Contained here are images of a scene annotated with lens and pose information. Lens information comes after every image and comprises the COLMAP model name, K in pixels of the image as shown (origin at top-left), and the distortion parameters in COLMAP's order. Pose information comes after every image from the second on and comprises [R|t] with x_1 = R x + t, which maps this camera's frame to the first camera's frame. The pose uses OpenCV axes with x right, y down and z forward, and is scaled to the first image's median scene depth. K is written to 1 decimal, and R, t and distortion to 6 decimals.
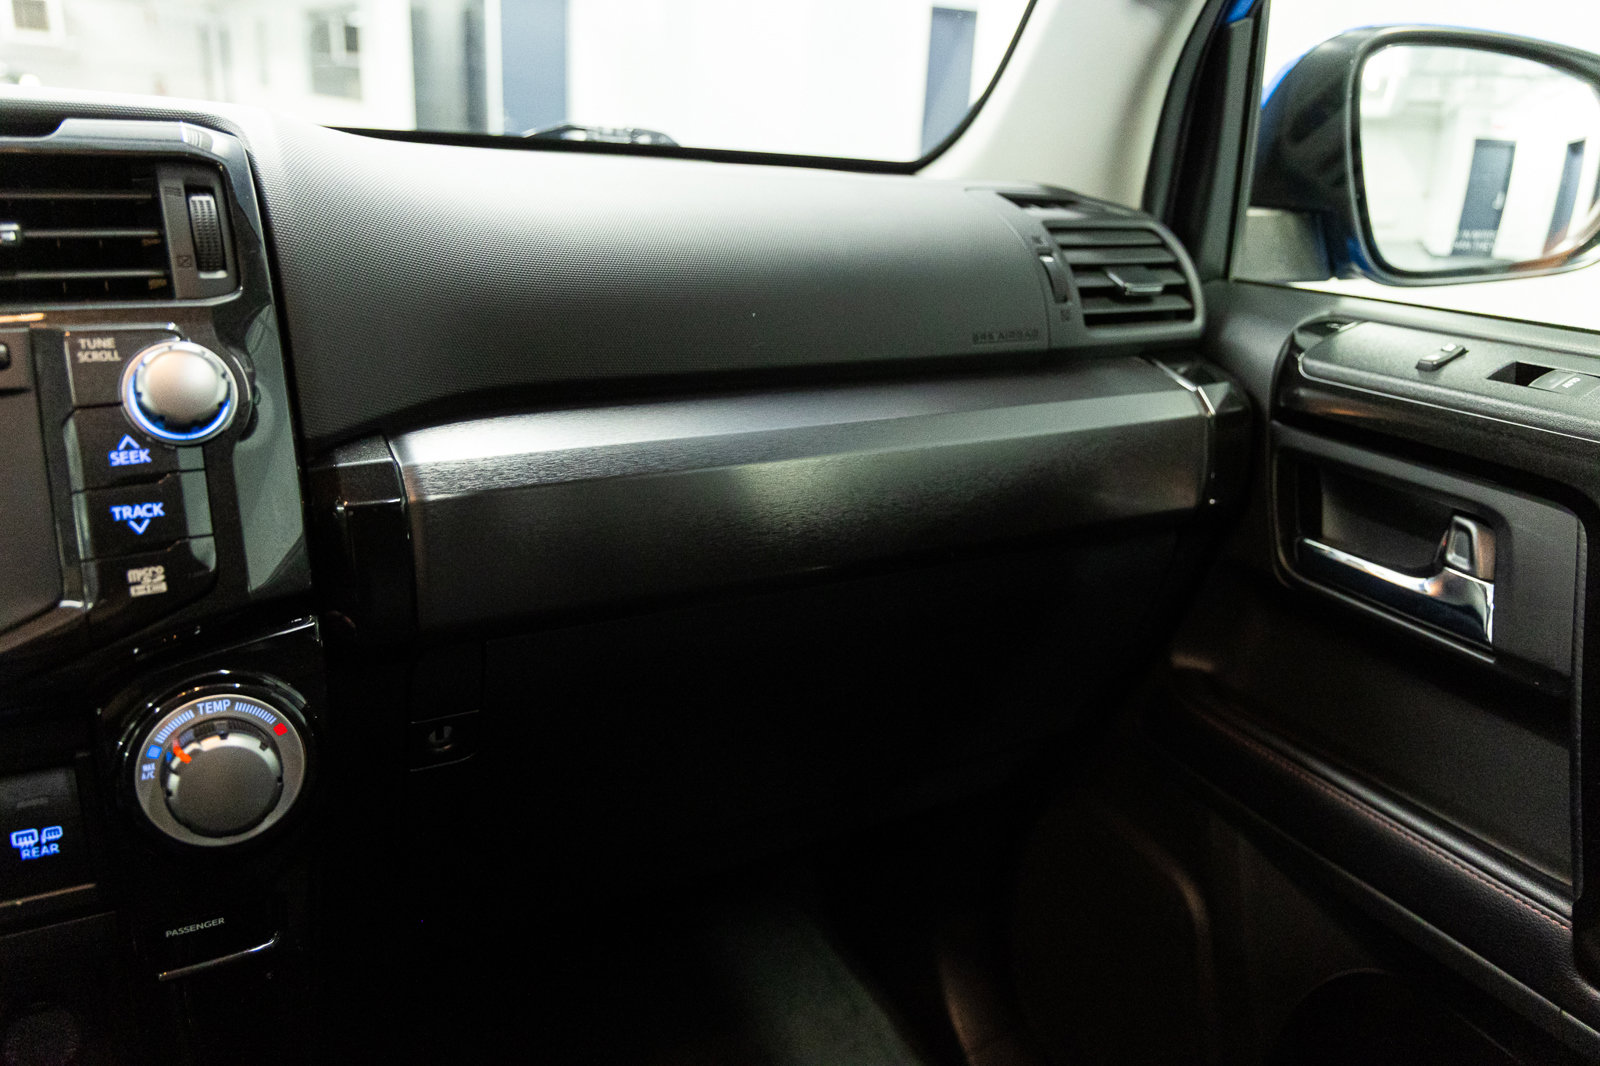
lens RADIAL K [[1226.2, 0, 800.0], [0, 1226.2, 533.0], [0, 0, 1]] dist [0.015679, 0.000799]
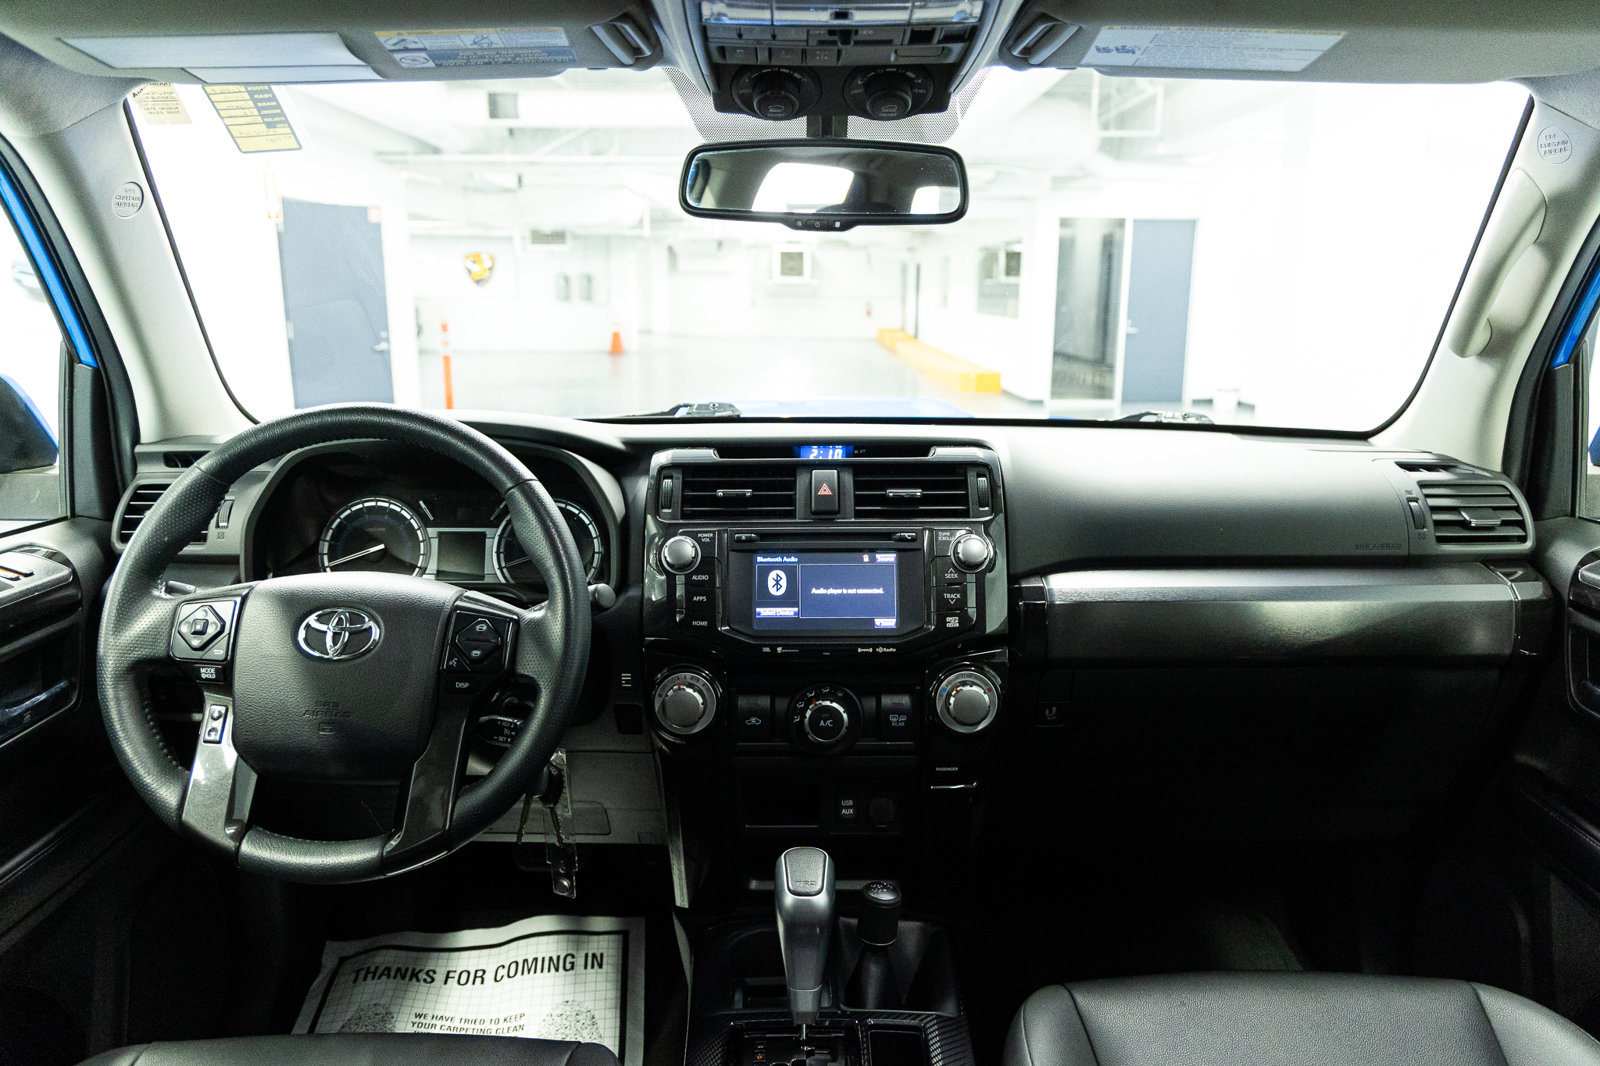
lens RADIAL K [[1155.3, 0, 800.0], [0, 1155.3, 533.0], [0, 0, 1]] dist [-0.004638, 0.000110]
pose [[0.875283, 0.051870, -0.480821, 0.315348], [-0.115759, 0.987800, -0.104165, 0.123274], [0.469552, 0.146833, 0.870610, -1.143225]]
